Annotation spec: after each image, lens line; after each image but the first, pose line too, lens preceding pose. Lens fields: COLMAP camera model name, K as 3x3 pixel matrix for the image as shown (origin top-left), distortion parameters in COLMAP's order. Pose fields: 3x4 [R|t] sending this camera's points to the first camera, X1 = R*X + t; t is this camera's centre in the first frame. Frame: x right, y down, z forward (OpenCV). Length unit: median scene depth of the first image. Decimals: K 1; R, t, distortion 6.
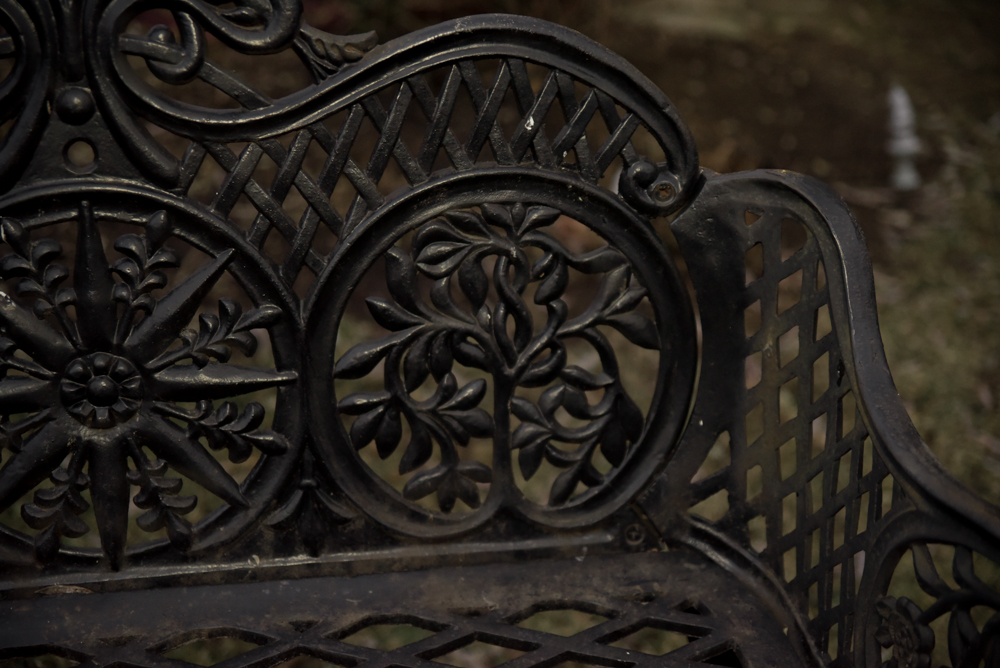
lens RADIAL K [[1648.2, 0, 496.1], [0, 1648.2, 340.2], [0, 0, 1]] dist [0.144333, 0.000000]
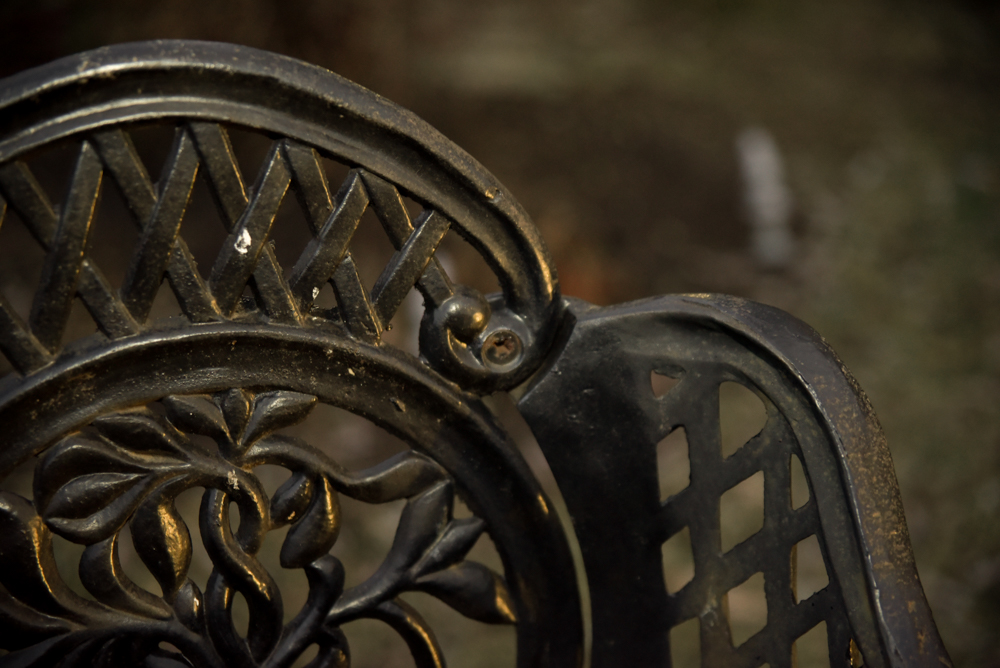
lens RADIAL K [[1753.6, 0, 492.2], [0, 1753.6, 334.8], [0, 0, 1]] dist [0.168879, 0.000000]
pose [[0.991741, -0.073300, 0.105248, 0.037292], [0.078309, 0.995946, -0.044267, -0.068704], [-0.101577, 0.052143, 0.993460, 0.422627]]
